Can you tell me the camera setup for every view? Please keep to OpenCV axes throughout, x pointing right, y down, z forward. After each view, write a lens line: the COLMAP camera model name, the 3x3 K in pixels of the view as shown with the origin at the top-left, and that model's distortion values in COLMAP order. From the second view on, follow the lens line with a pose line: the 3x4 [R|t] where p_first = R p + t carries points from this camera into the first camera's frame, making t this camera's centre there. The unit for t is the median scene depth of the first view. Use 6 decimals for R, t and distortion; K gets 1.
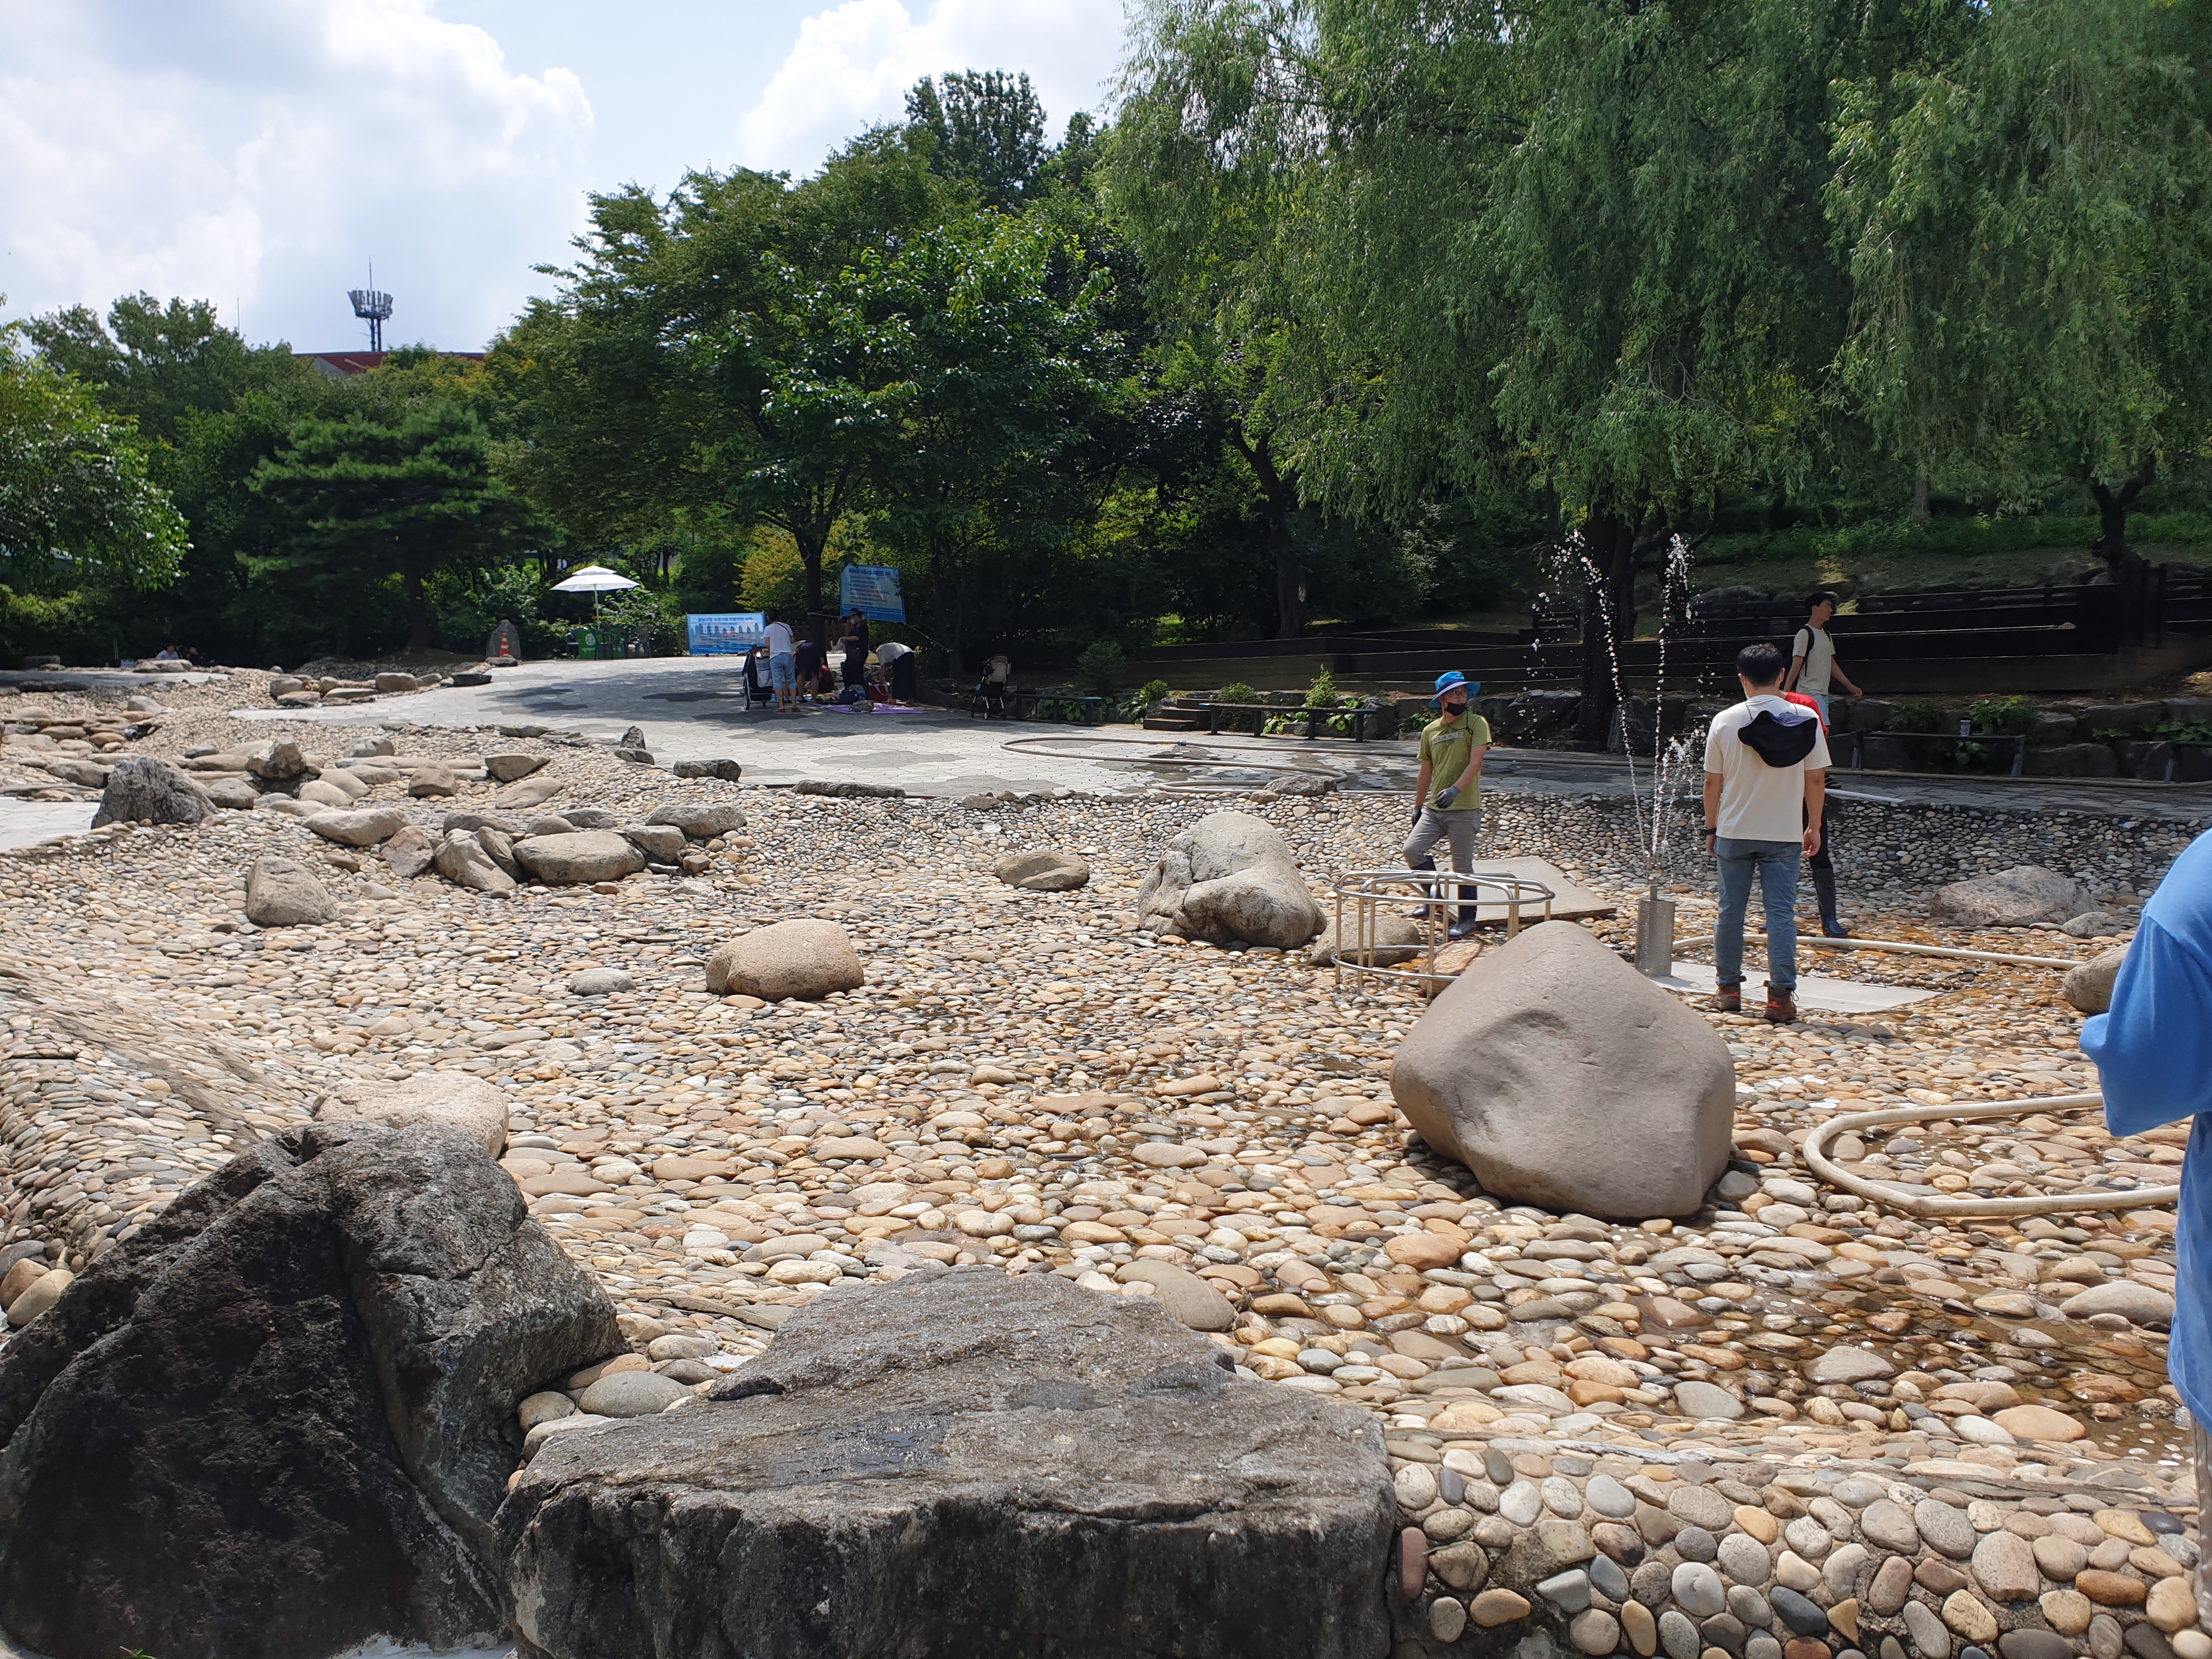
lens RADIAL K [[1681.0, 0, 1098.9], [0, 1681.0, 840.3], [0, 0, 1]] dist [0.032387, -0.000981]
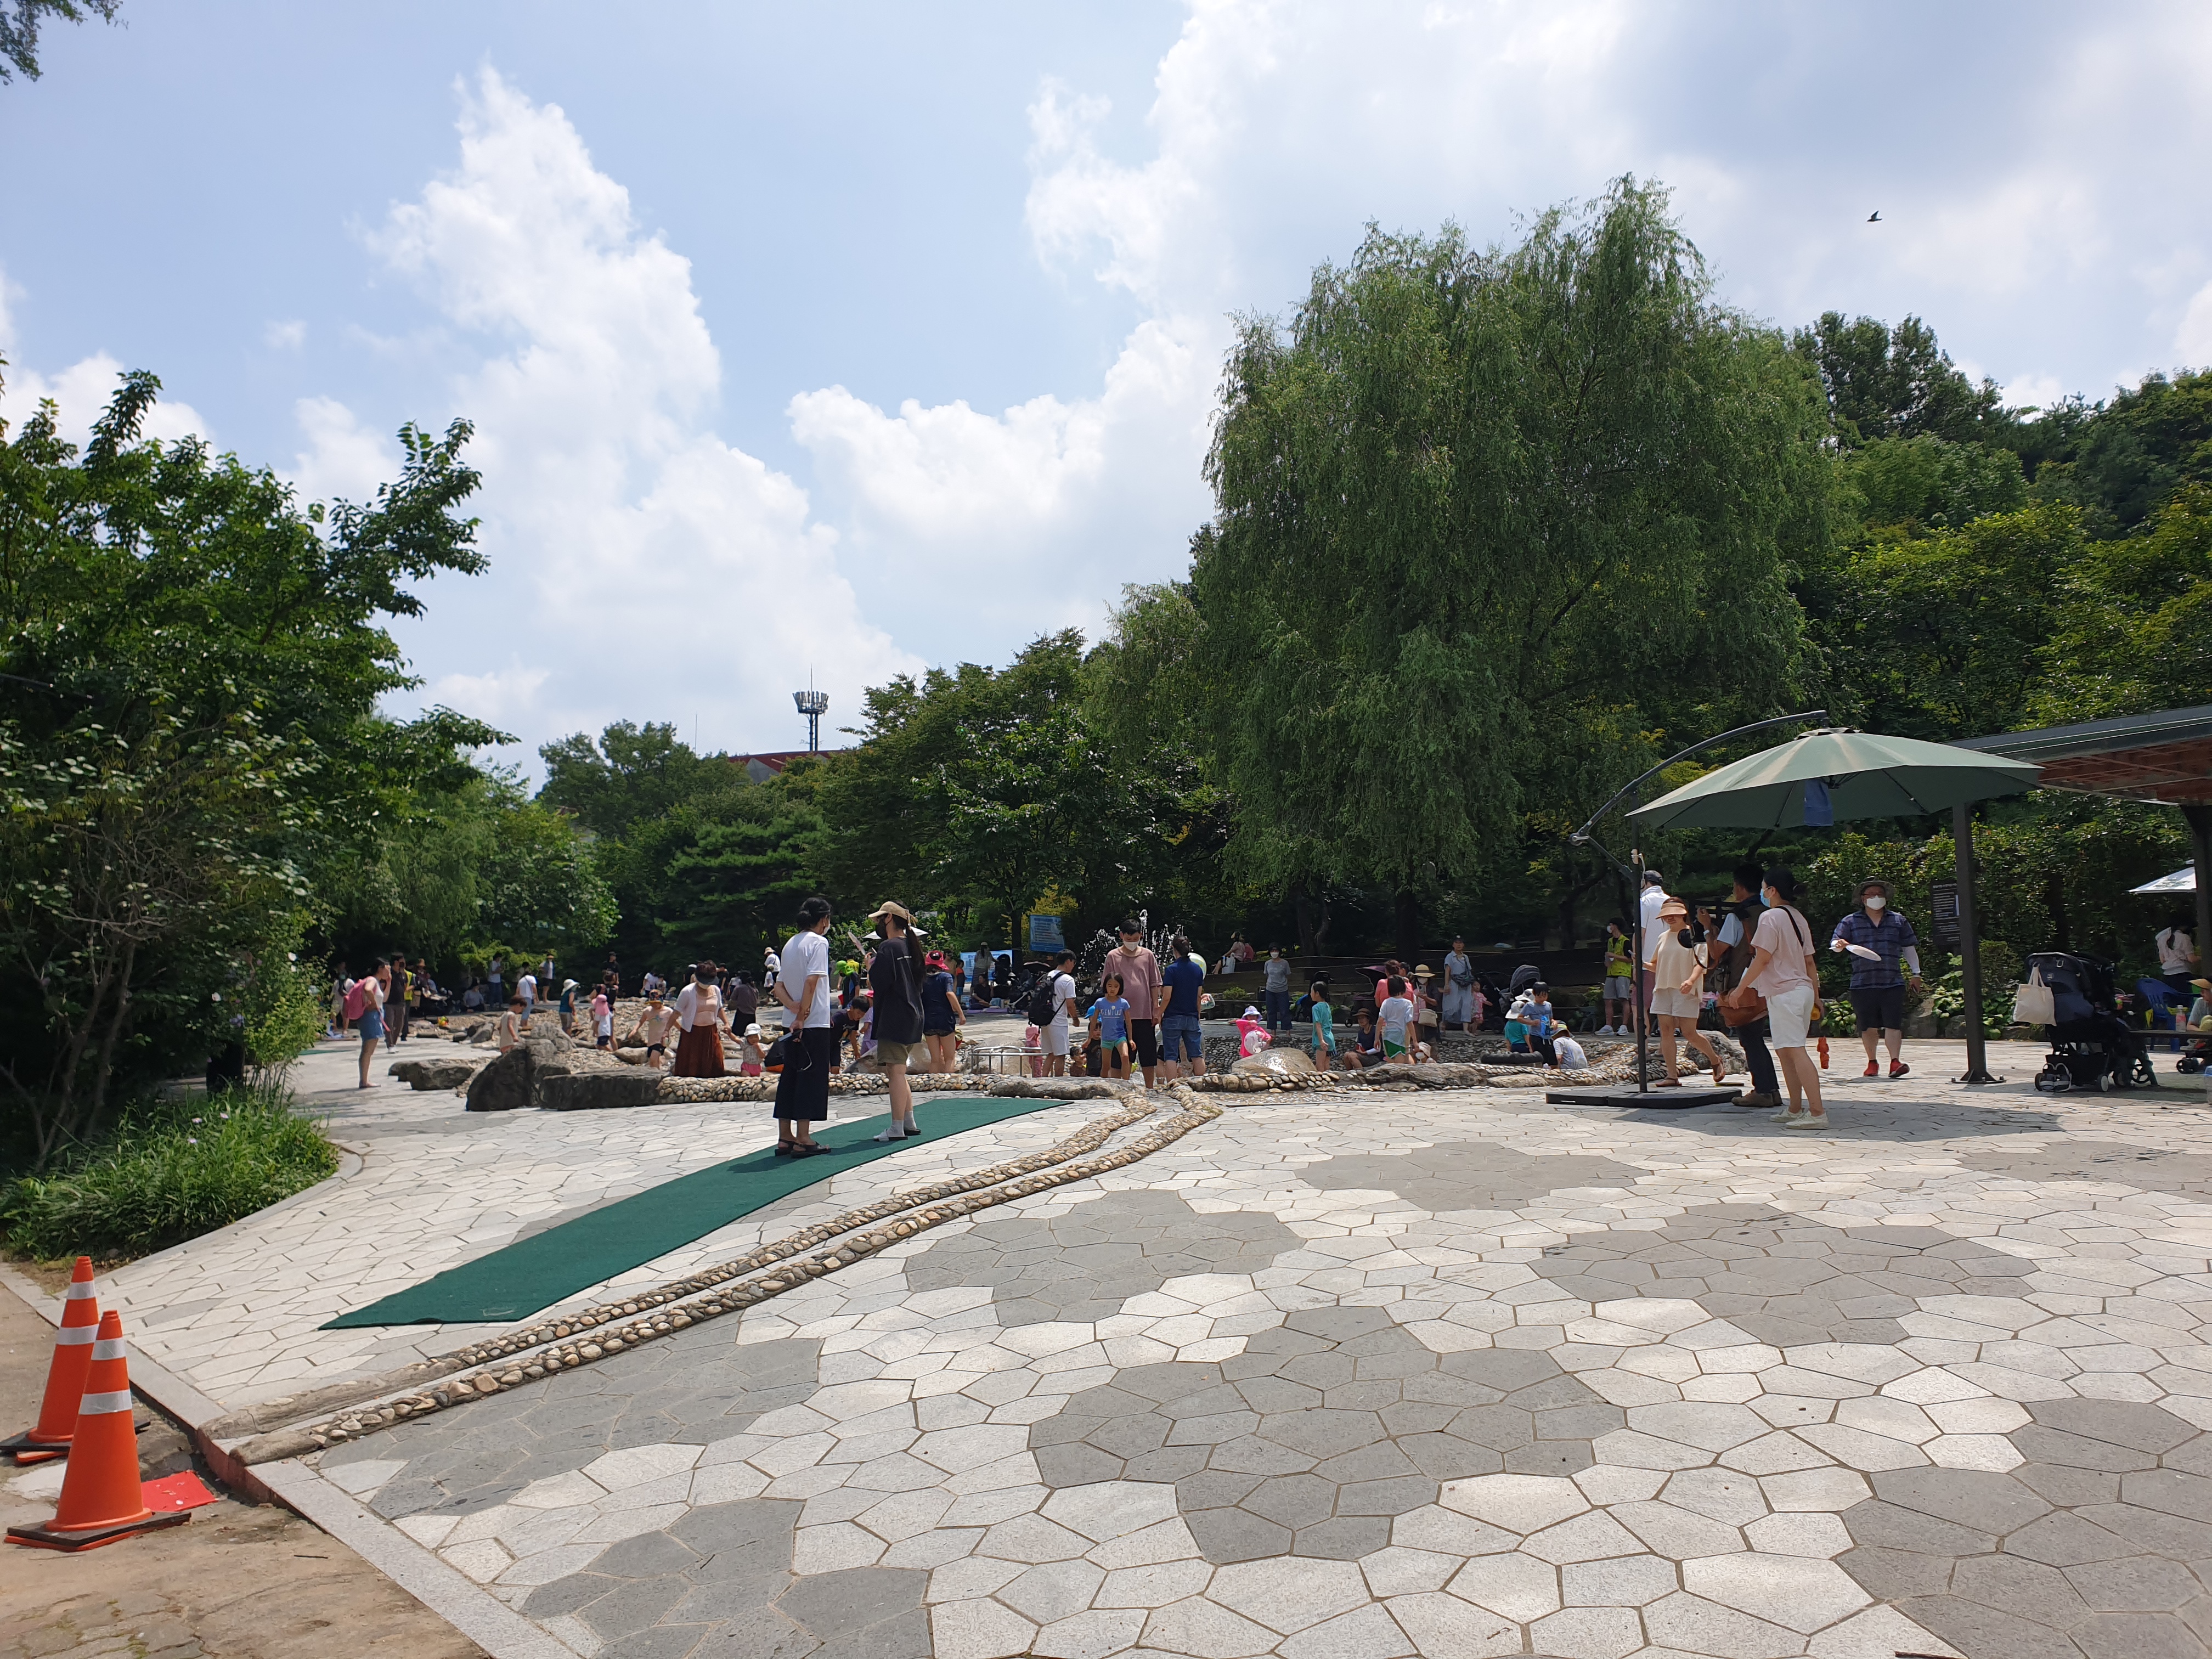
lens RADIAL K [[1681.0, 0, 1112.9], [0, 1681.0, 828.1], [0, 0, 1]] dist [0.032387, -0.000981]
pose [[0.975025, -0.029780, -0.220089, 0.169482], [-0.017120, 0.977944, -0.208167, 0.040313], [0.221433, 0.206736, 0.953010, -0.259715]]
